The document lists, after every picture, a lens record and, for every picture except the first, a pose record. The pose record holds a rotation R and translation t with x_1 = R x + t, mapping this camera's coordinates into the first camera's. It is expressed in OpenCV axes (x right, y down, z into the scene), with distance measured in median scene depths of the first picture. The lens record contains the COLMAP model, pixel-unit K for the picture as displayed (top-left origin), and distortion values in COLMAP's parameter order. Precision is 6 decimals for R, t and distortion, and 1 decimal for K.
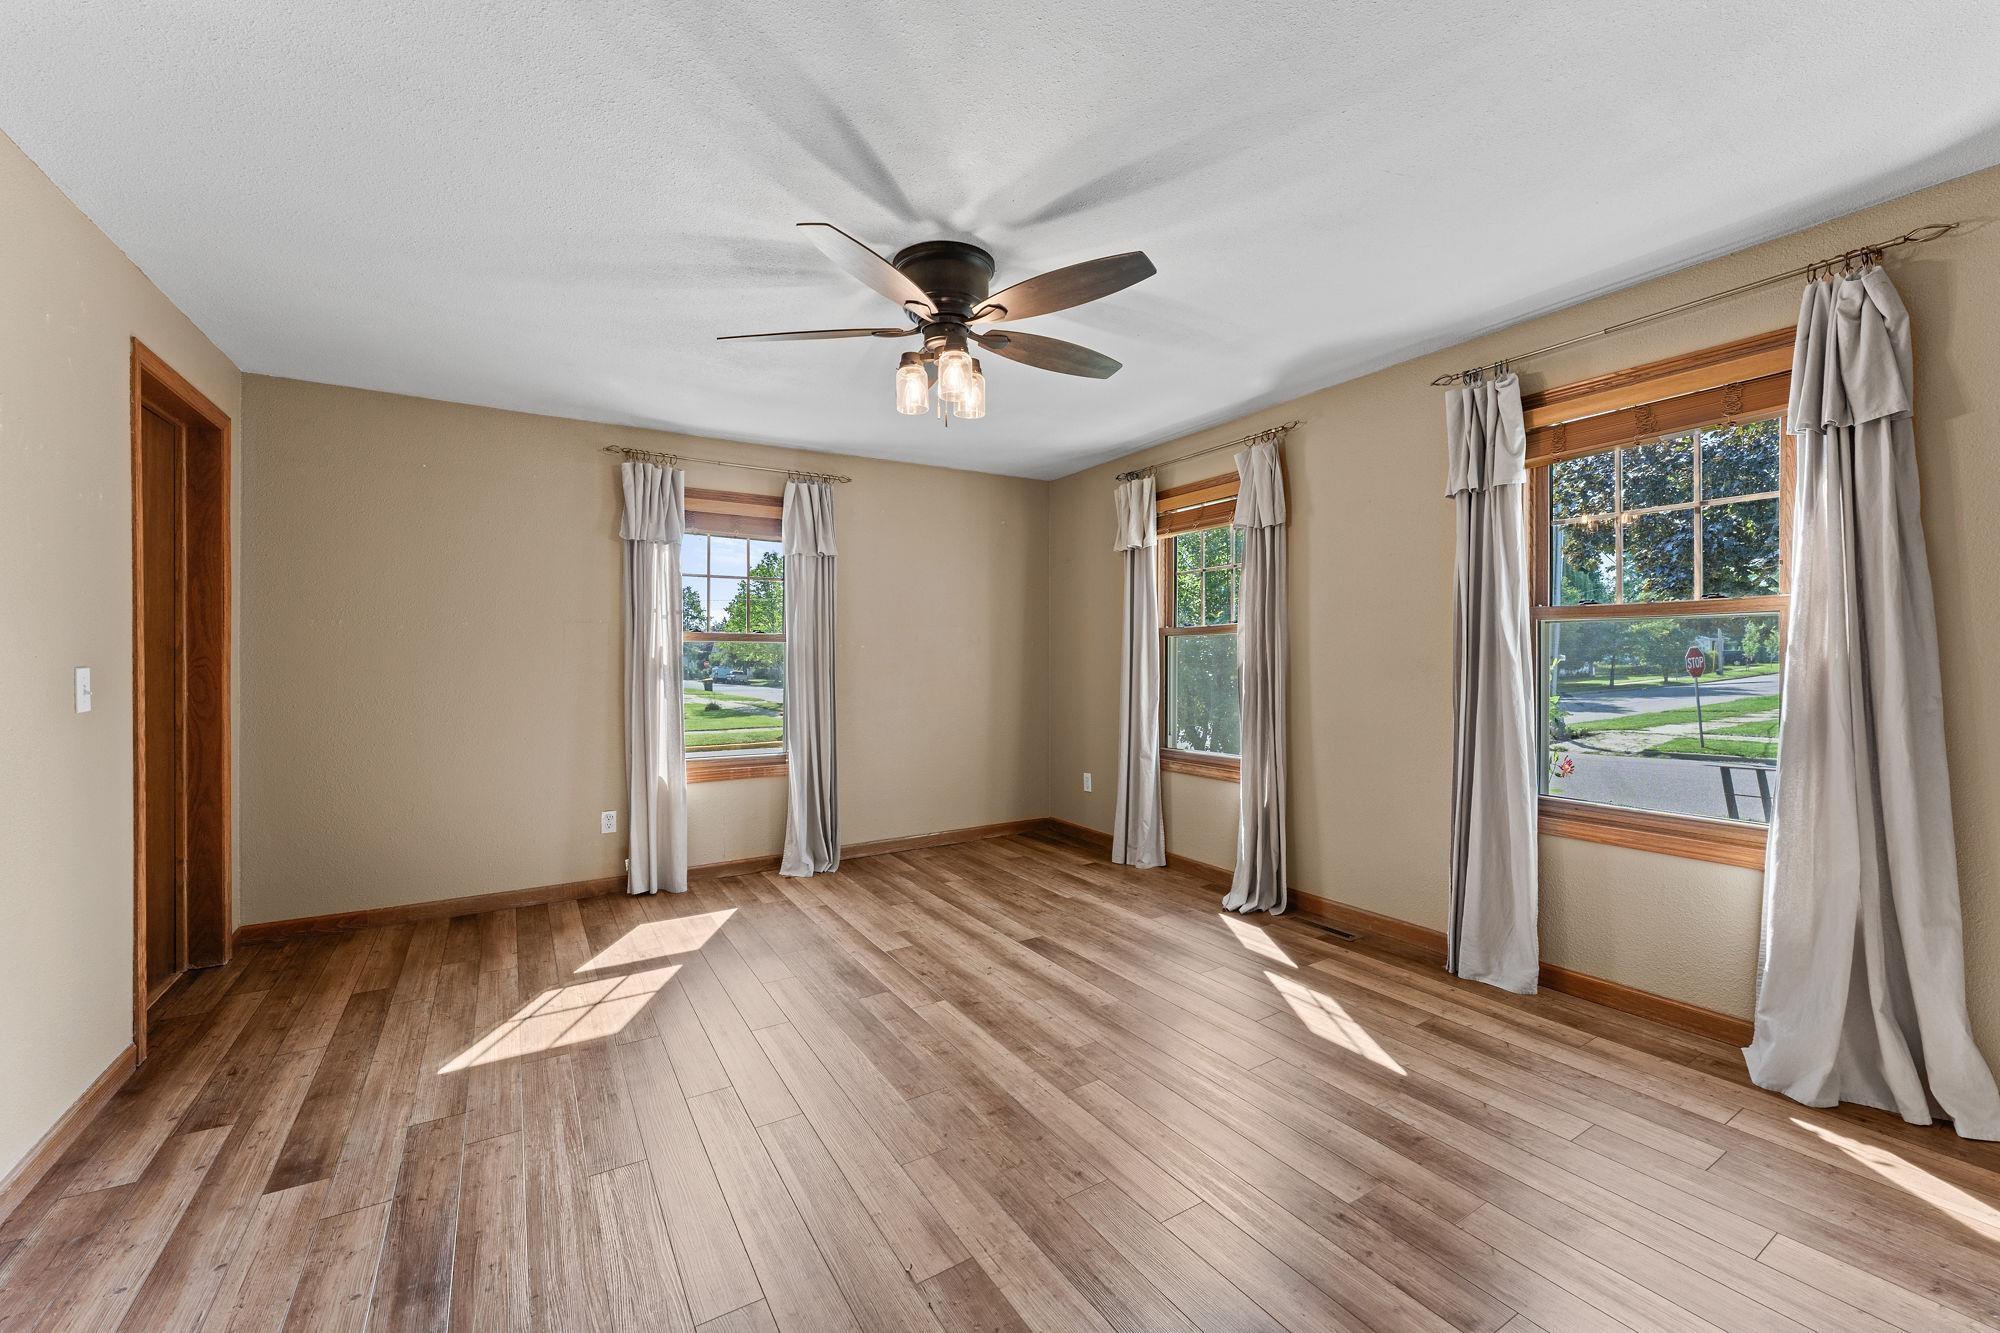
lens RADIAL K [[801.7, 0, 1004.5], [0, 801.7, 660.2], [0, 0, 1]] dist [-0.001246, -0.000111]
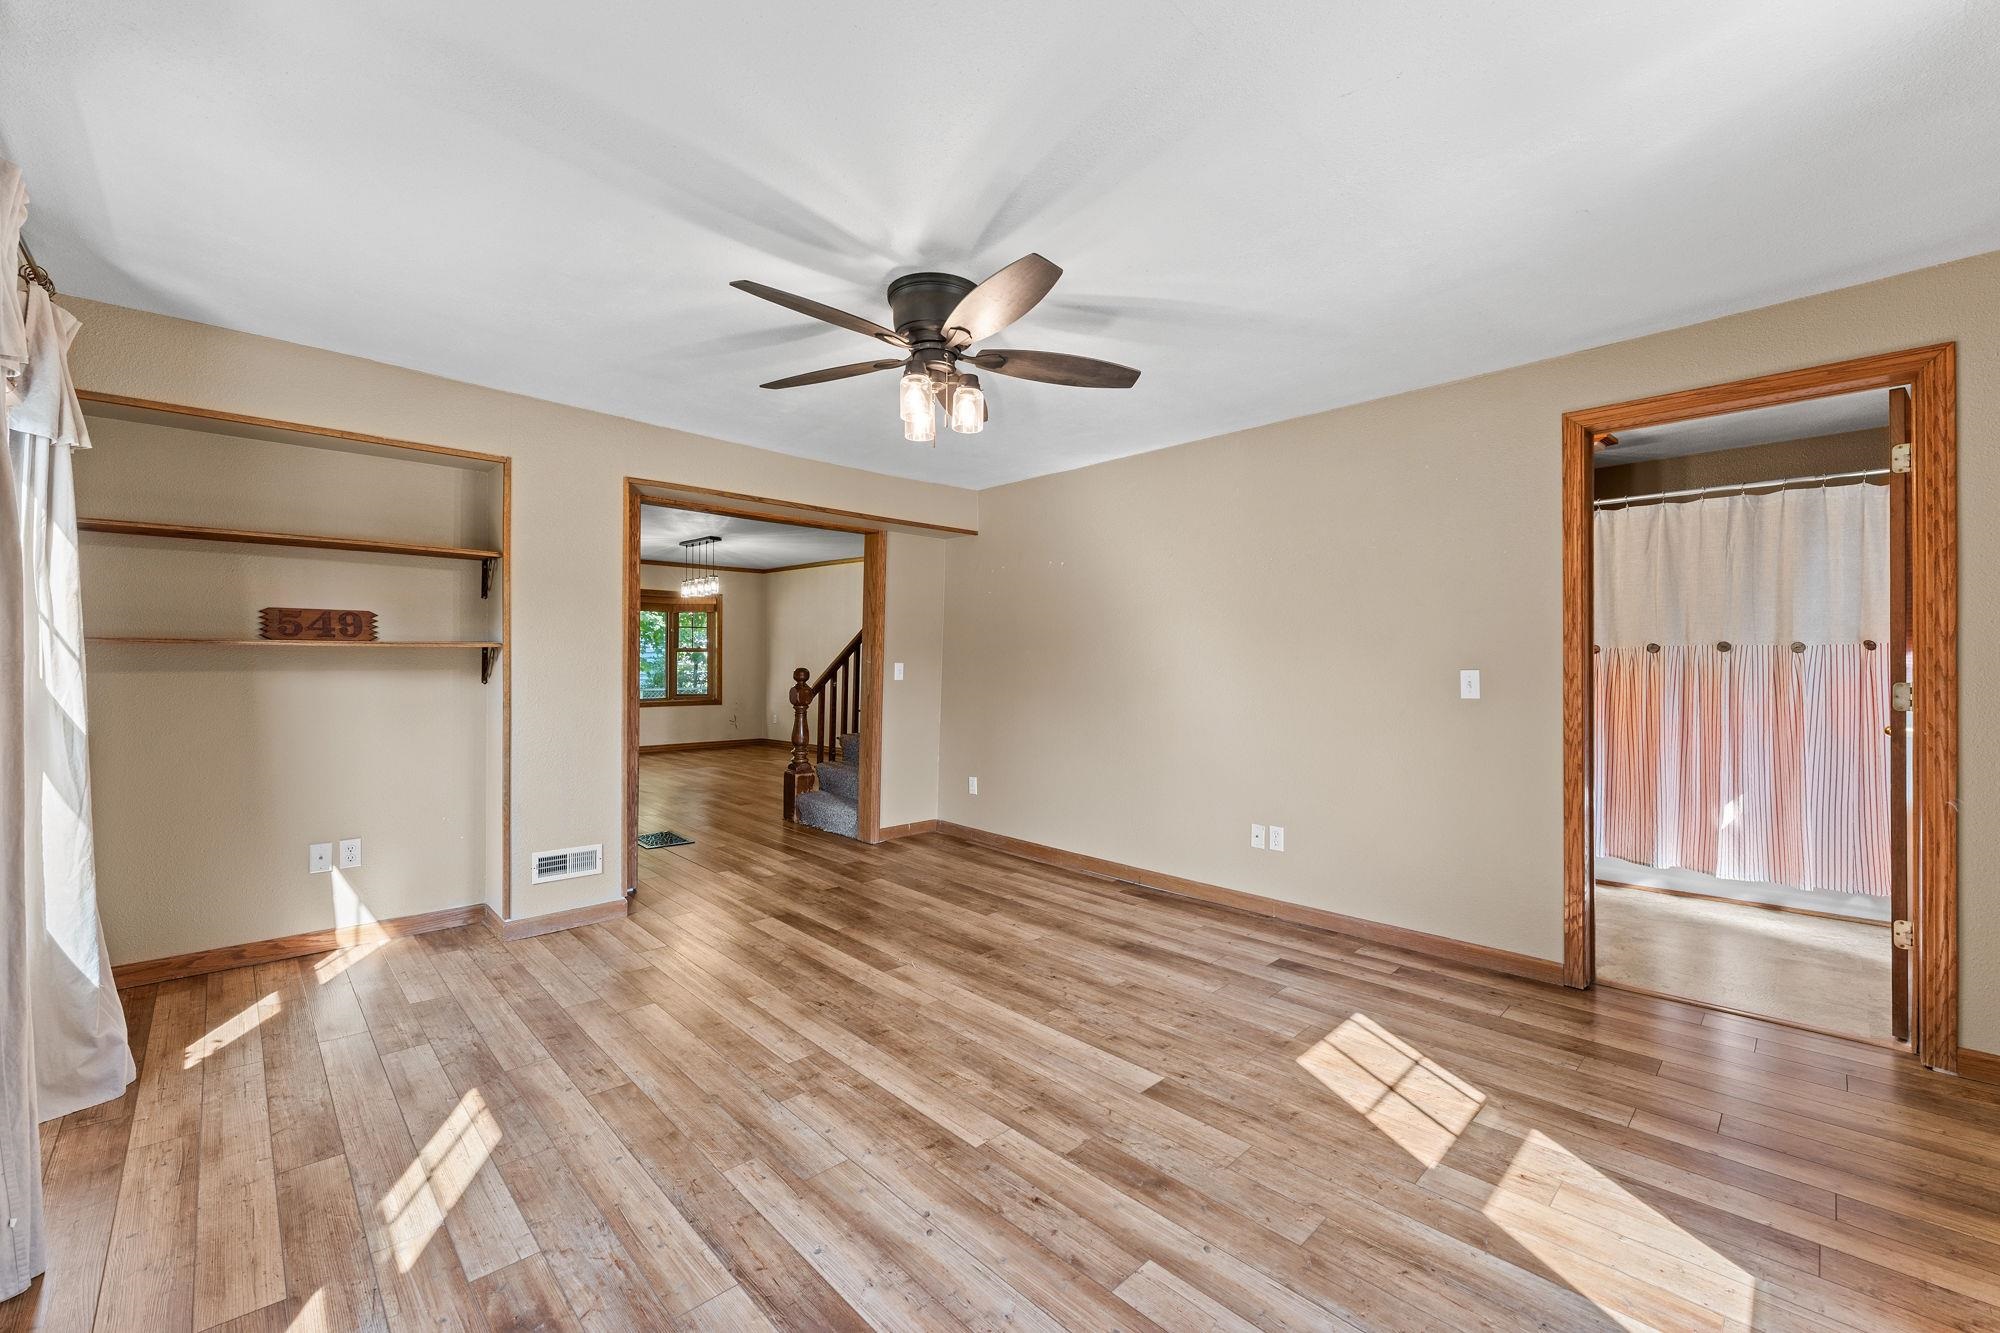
lens RADIAL K [[801.7, 0, 1004.5], [0, 801.7, 660.2], [0, 0, 1]] dist [-0.001246, -0.000111]
pose [[-0.975265, 0.004717, -0.220990, 0.064547], [0.002778, 0.999955, 0.009083, -0.021044], [0.221023, 0.008244, -0.975234, 1.921630]]
